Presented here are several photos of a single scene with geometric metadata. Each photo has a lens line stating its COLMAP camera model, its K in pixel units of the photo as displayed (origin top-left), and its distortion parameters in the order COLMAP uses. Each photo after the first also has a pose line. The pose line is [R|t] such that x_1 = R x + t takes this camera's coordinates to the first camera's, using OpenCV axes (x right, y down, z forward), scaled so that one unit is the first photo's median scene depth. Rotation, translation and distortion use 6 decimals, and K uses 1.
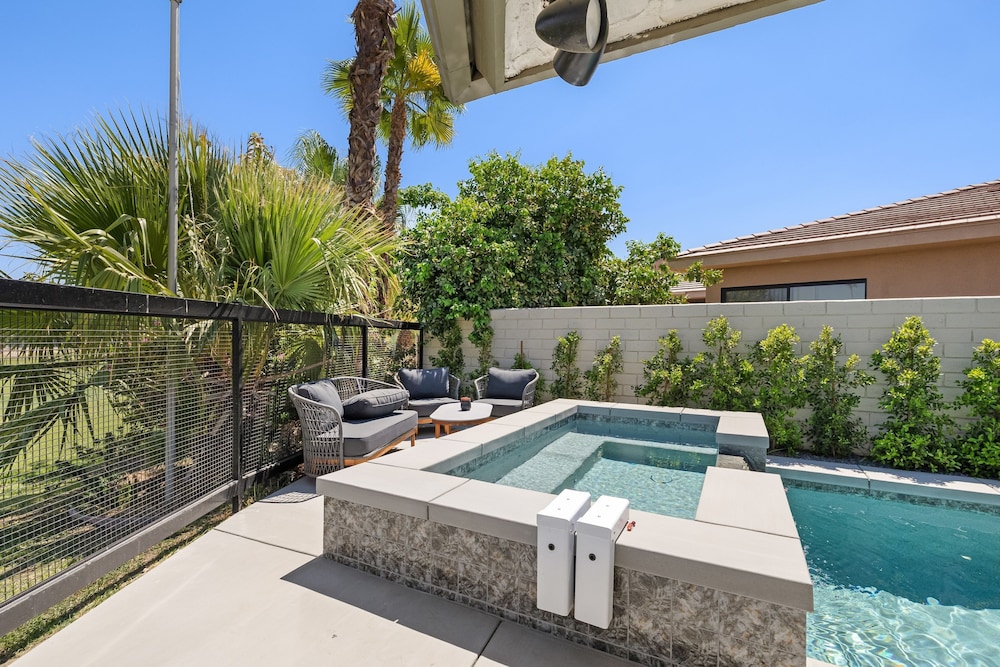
lens RADIAL K [[430.0, 0, 500.0], [0, 430.0, 333.5], [0, 0, 1]] dist [-0.000221, -0.000081]
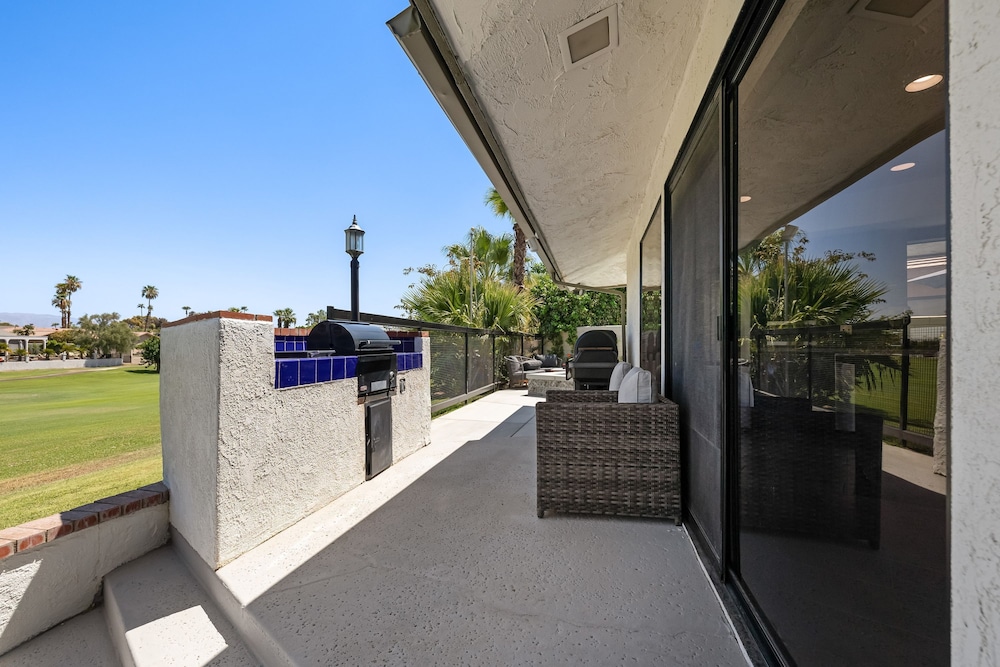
lens RADIAL K [[426.2, 0, 500.9], [0, 426.2, 348.8], [0, 0, 1]] dist [0.001363, 0.000193]
pose [[0.972719, -0.006647, -0.231893, 0.097179], [0.009501, 0.999892, 0.011193, 0.021887], [0.231793, -0.013091, 0.972677, -1.072007]]
